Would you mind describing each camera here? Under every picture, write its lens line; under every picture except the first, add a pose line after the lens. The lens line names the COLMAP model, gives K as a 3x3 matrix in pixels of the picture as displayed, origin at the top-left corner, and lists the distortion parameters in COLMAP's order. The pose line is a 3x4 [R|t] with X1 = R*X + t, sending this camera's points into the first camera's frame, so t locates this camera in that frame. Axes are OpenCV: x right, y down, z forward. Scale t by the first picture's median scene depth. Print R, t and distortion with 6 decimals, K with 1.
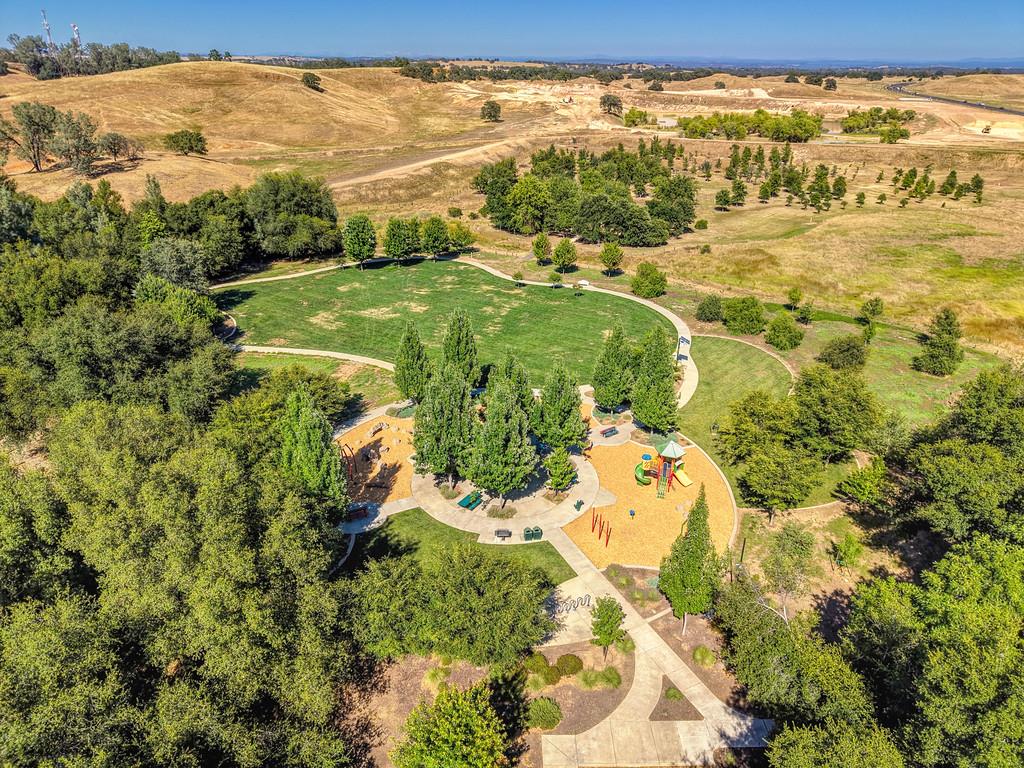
lens RADIAL K [[703.3, 0, 510.4], [0, 703.3, 384.1], [0, 0, 1]] dist [0.012560, -0.011950]
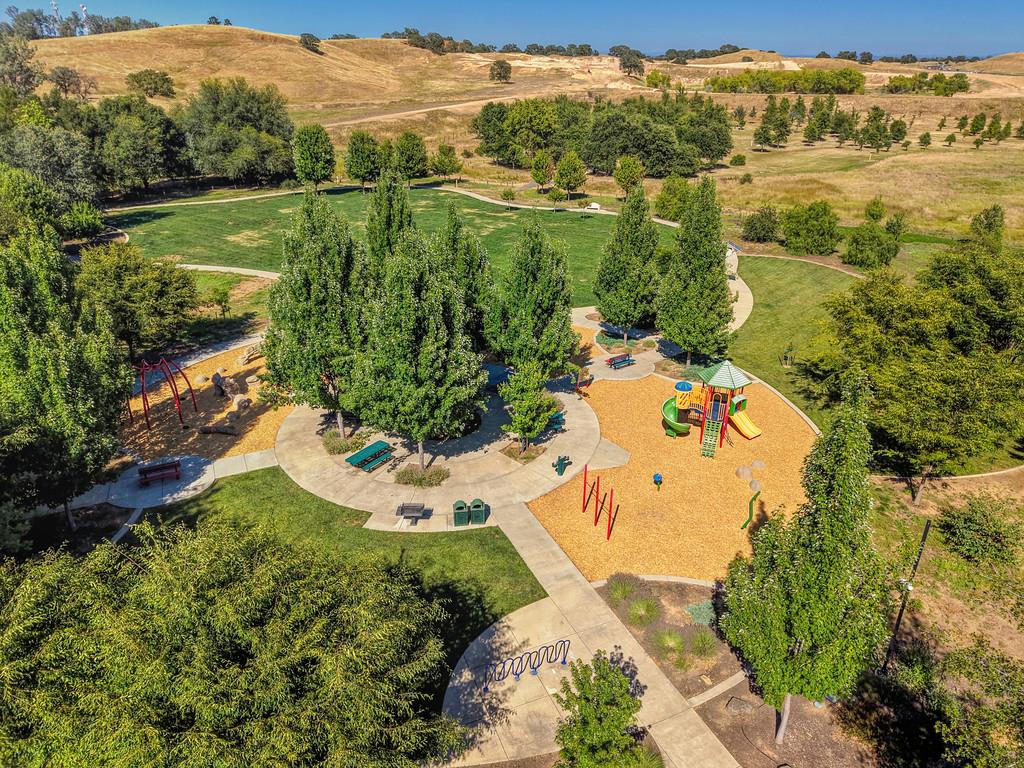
lens RADIAL K [[703.3, 0, 511.7], [0, 703.3, 384.4], [0, 0, 1]] dist [0.012560, -0.011950]
pose [[0.999674, 0.009743, -0.023600, 0.030992], [-0.009664, 0.999947, 0.003476, 0.046977], [0.023633, -0.003246, 0.999715, 0.194762]]
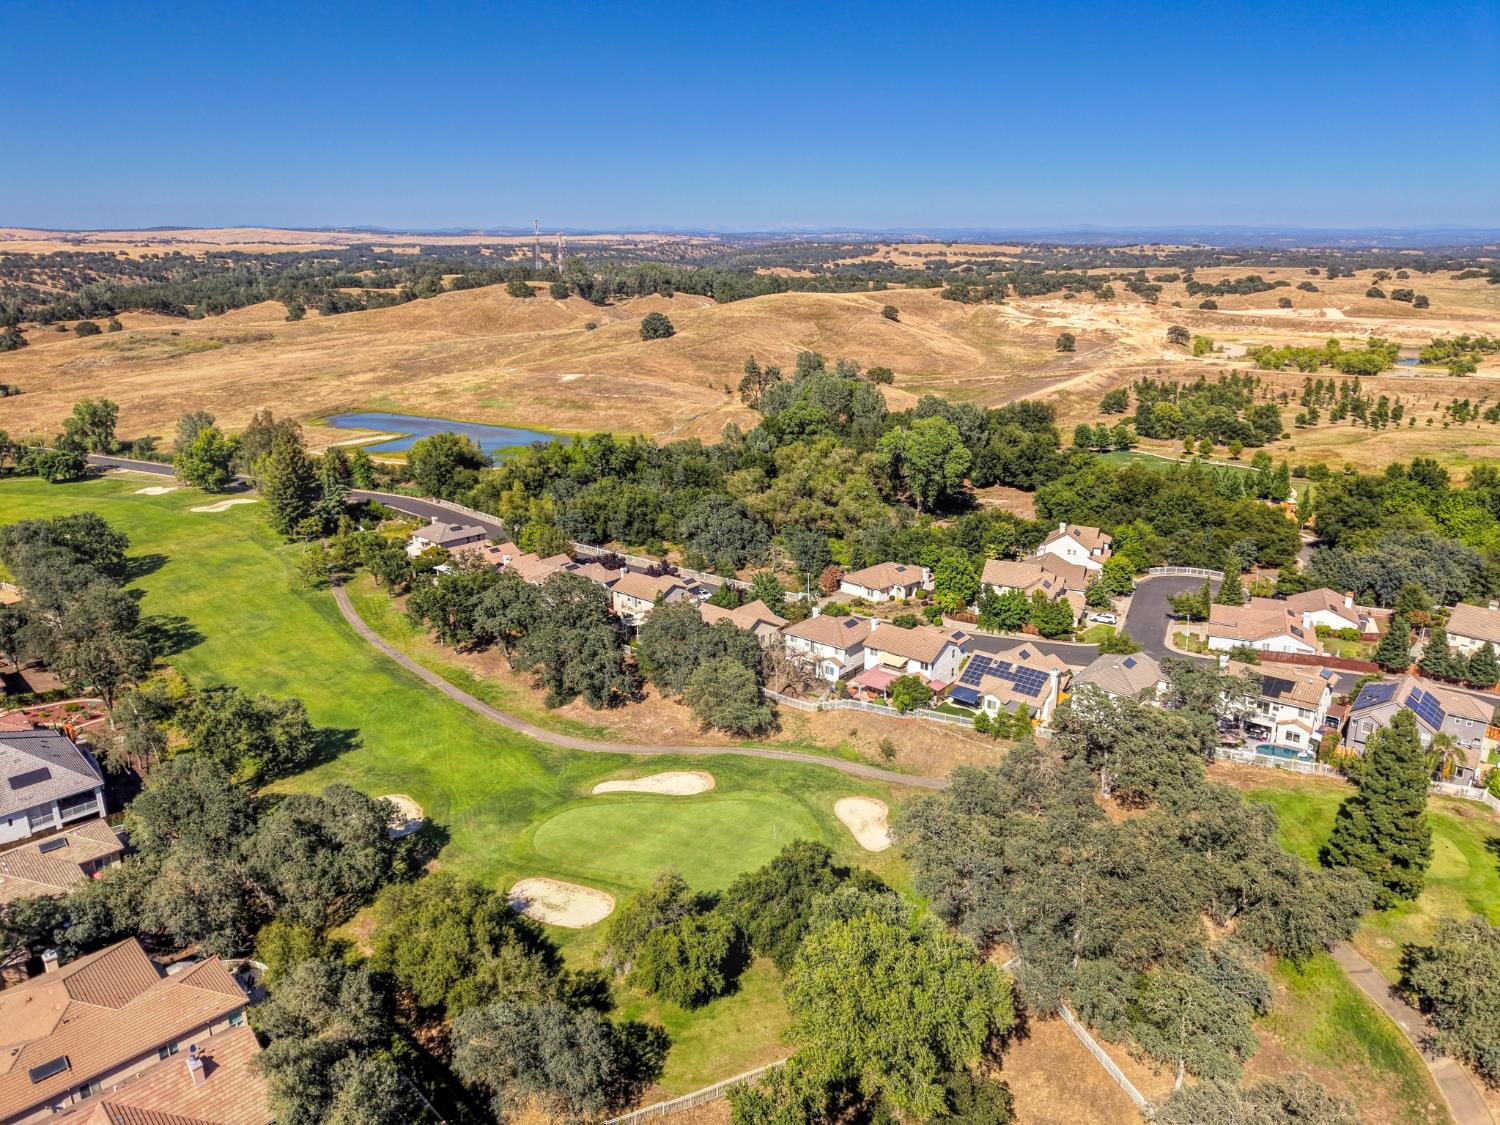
lens RADIAL K [[1036.4, 0, 751.4], [0, 1036.4, 560.1], [0, 0, 1]] dist [0.033498, -0.002138]
pose [[0.984046, 0.043332, -0.172558, -0.543881], [-0.064722, 0.990622, -0.120330, 0.451907], [0.165726, 0.129578, 0.977622, -1.592612]]
